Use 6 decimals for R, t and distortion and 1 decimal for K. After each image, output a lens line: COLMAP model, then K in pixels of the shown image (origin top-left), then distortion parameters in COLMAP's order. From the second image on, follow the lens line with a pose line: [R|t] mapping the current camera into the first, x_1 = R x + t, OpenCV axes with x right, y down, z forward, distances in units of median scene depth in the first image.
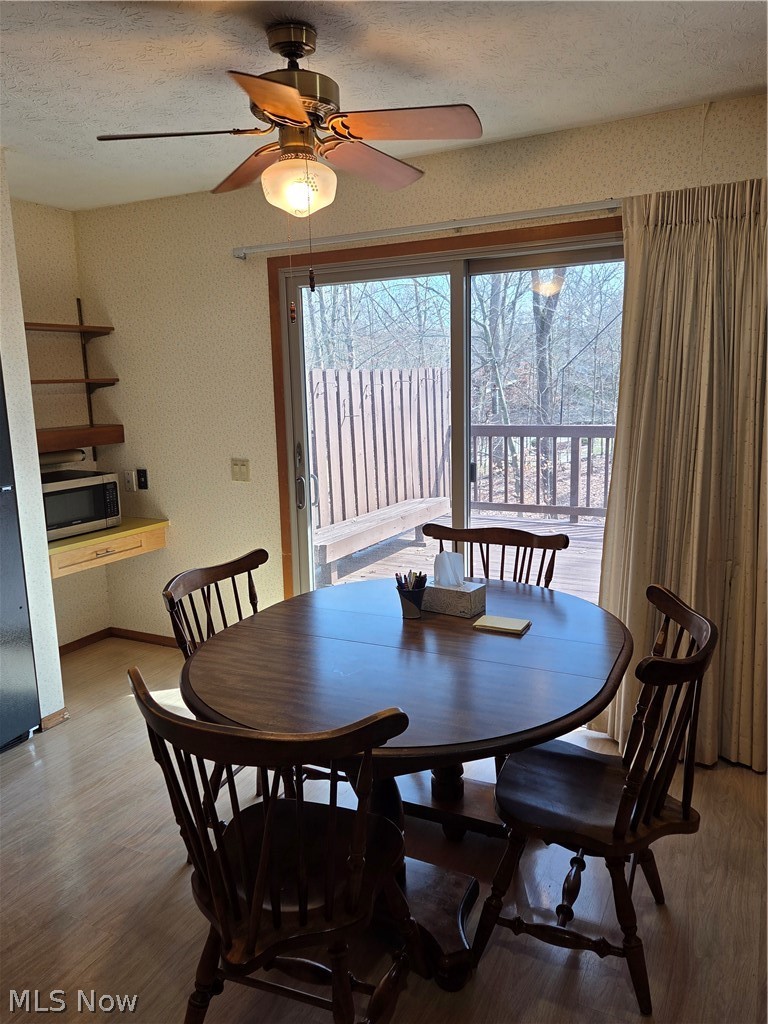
lens RADIAL K [[742.2, 0, 385.6], [0, 742.2, 514.5], [0, 0, 1]] dist [0.000106, 0.000013]
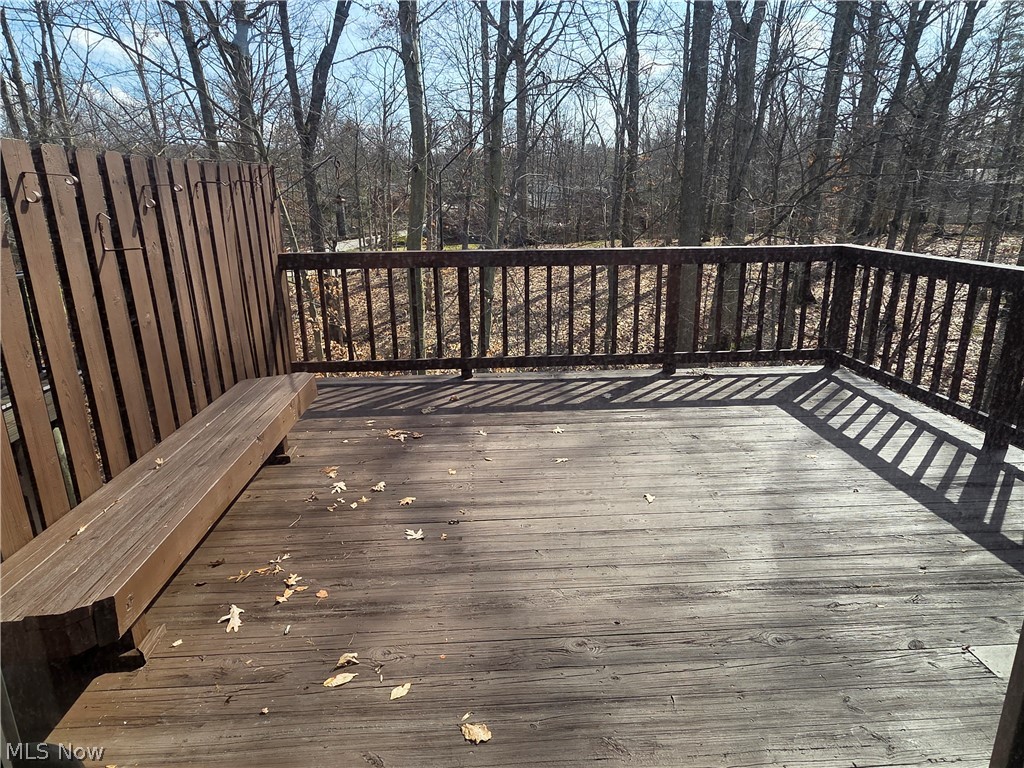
lens RADIAL K [[642.4, 0, 512.2], [0, 642.4, 383.9], [0, 0, 1]] dist [0.007658, -0.005245]
pose [[0.862500, -0.128521, 0.489465, -0.041187], [0.078197, 0.989444, 0.122011, -0.075898], [-0.499979, -0.066960, 0.863445, 0.491623]]
